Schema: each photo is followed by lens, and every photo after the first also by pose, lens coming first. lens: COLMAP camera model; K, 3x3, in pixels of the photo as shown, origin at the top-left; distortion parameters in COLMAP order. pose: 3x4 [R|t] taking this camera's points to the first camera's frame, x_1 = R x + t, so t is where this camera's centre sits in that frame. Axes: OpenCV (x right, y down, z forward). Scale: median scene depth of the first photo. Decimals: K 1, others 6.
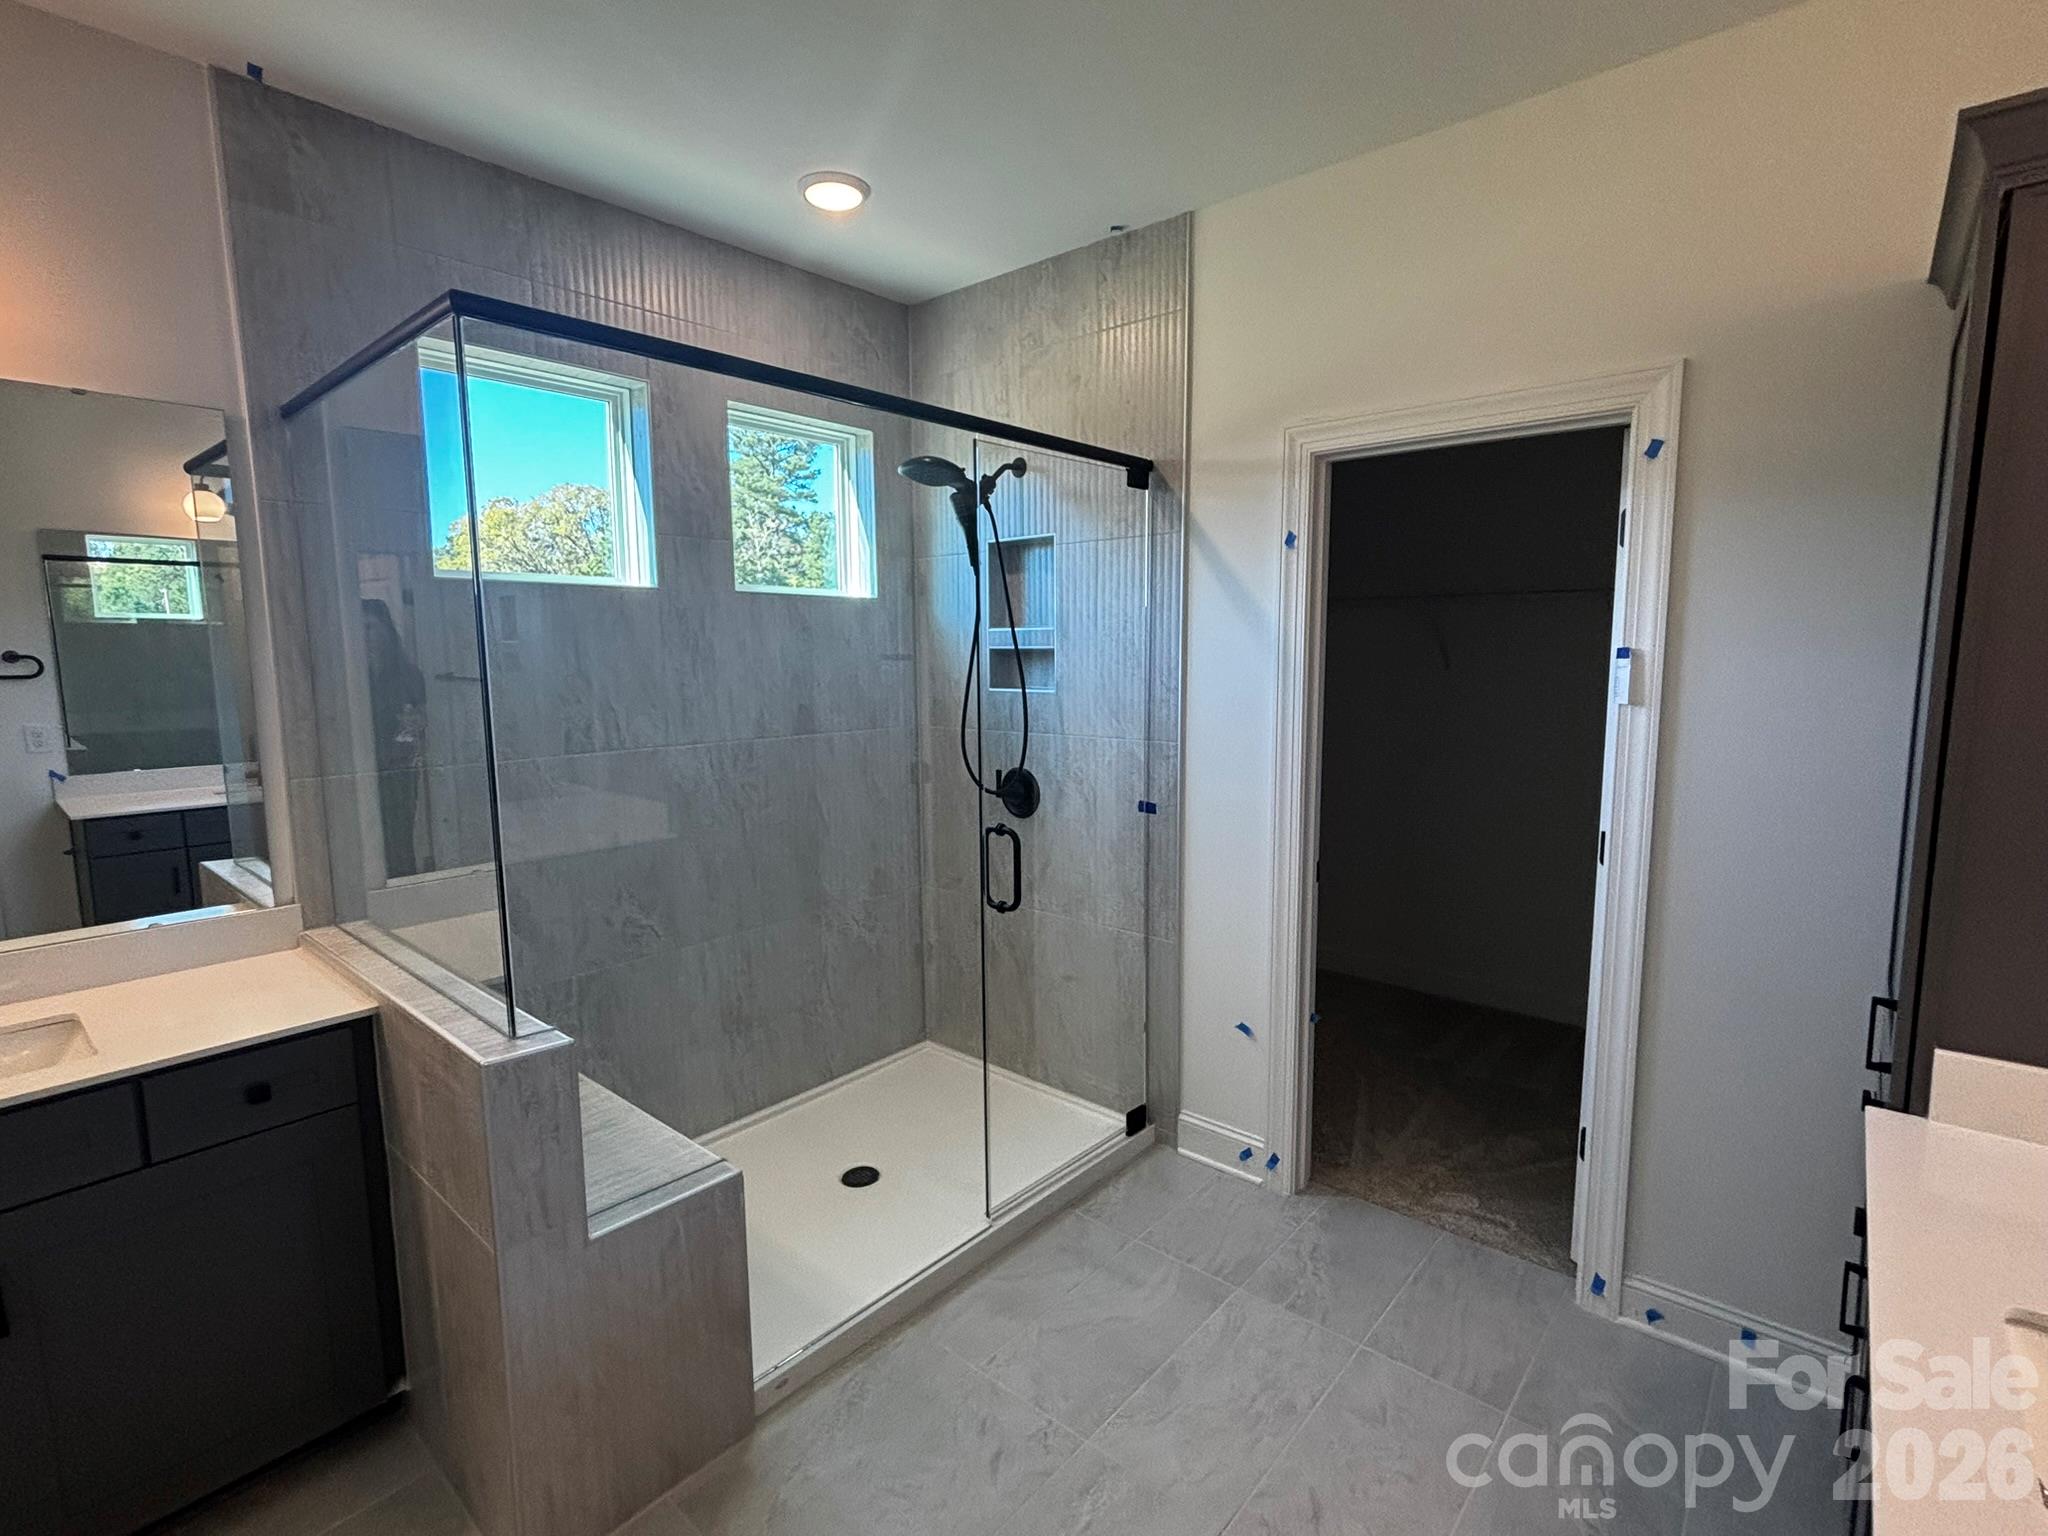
lens RADIAL K [[967.3, 0, 1030.3], [0, 967.3, 769.0], [0, 0, 1]] dist [0.003473, -0.002086]
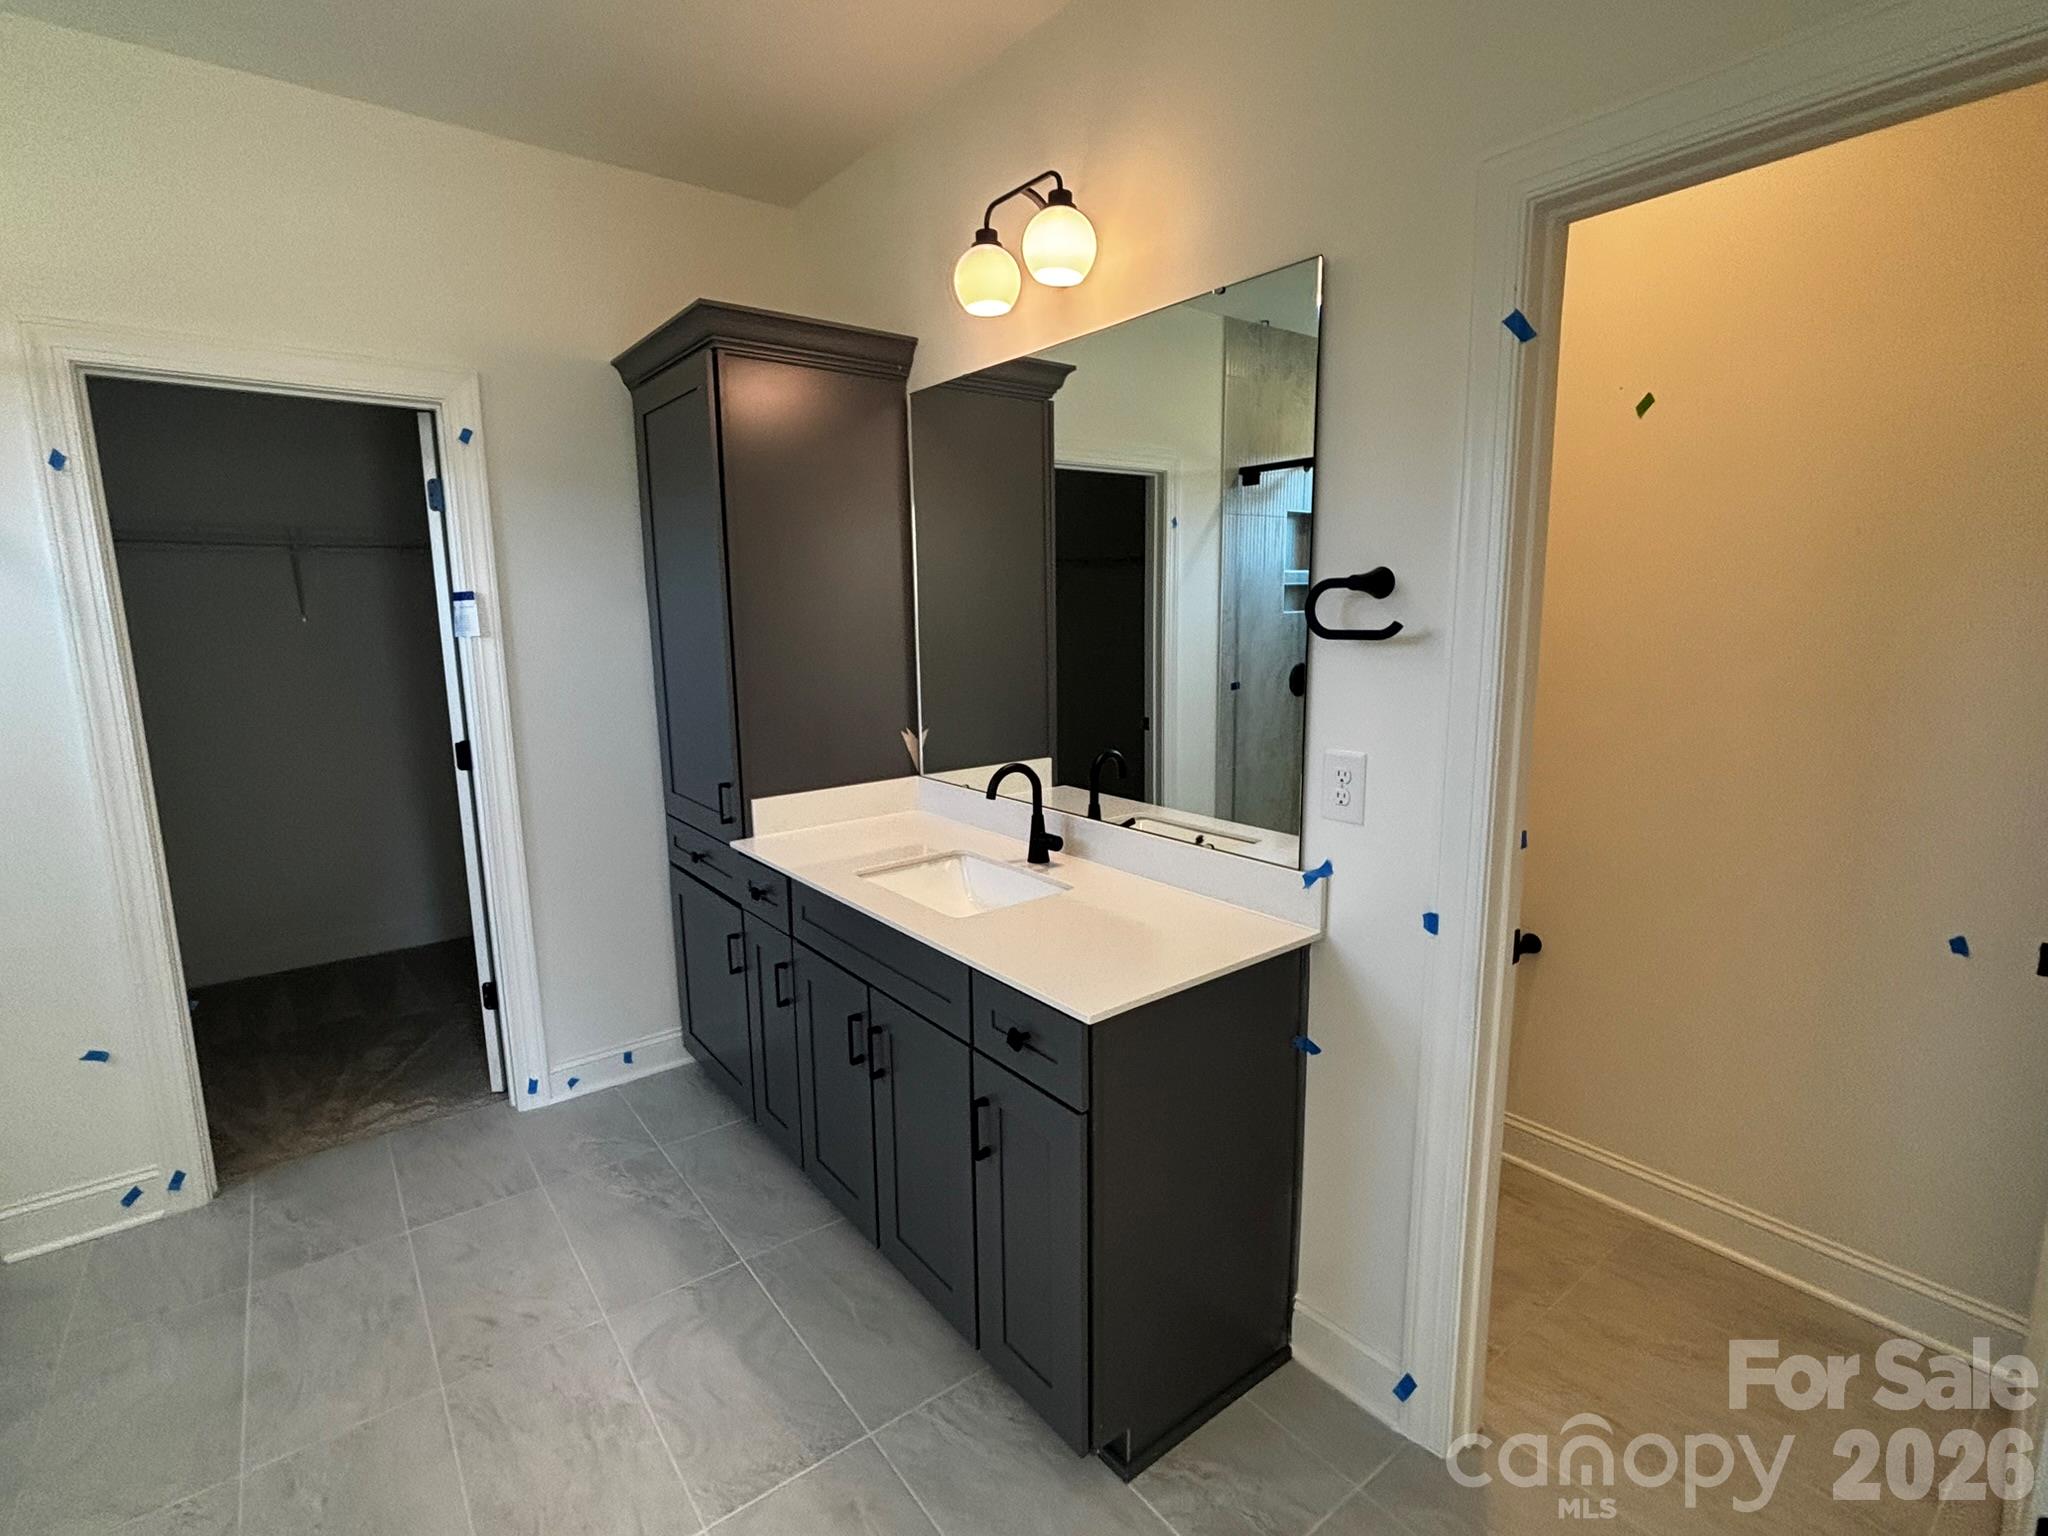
lens RADIAL K [[967.3, 0, 1014.2], [0, 967.3, 766.0], [0, 0, 1]] dist [0.003473, -0.002086]
pose [[0.213079, -0.158368, 0.964115, -0.404612], [0.128872, 0.982710, 0.132940, 0.019002], [-0.968499, 0.095921, 0.229804, 0.030587]]
